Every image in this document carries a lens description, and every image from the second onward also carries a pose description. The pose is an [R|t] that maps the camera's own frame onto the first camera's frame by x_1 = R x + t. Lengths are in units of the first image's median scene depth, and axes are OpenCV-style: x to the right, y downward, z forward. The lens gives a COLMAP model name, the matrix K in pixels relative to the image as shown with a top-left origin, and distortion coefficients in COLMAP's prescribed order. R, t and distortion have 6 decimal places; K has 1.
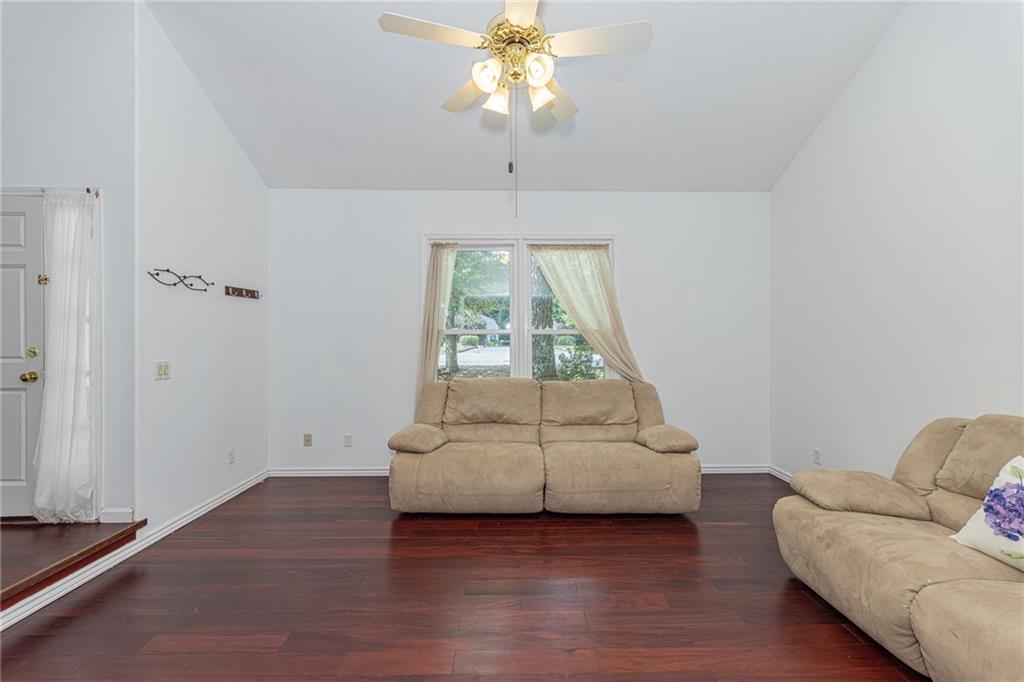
lens RADIAL K [[405.0, 0, 515.1], [0, 405.0, 341.2], [0, 0, 1]] dist [0.002985, 0.000118]
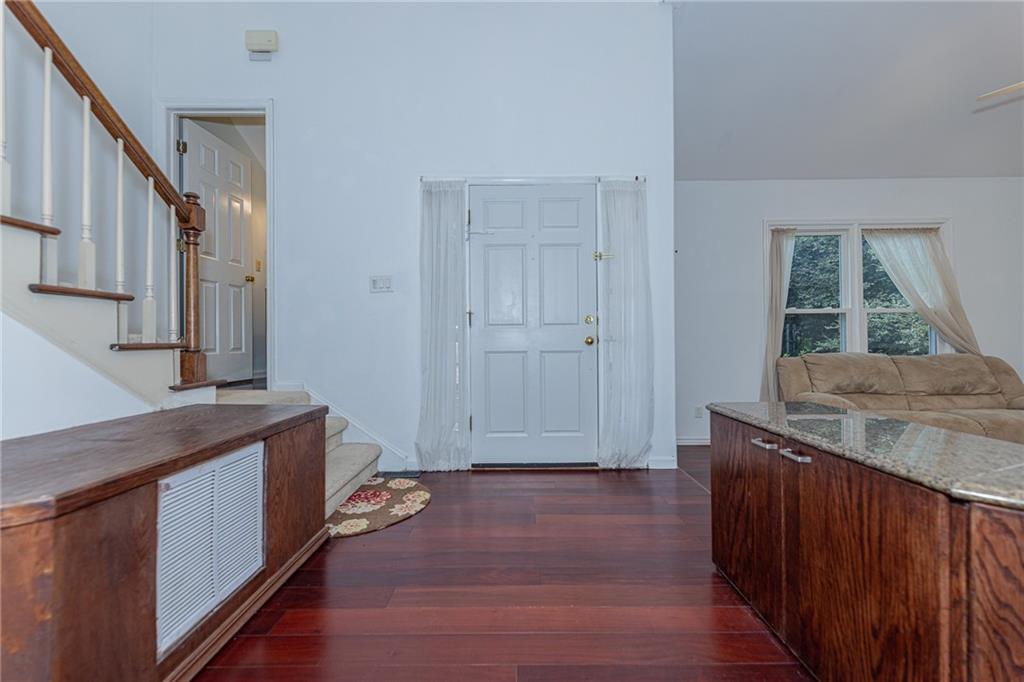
lens RADIAL K [[405.0, 0, 512.2], [0, 405.0, 340.3], [0, 0, 1]] dist [0.002985, 0.000118]
pose [[0.999499, -0.009128, -0.030299, -0.870640], [0.008558, 0.999785, -0.018887, 0.067750], [0.030465, 0.018618, 0.999362, -0.094974]]
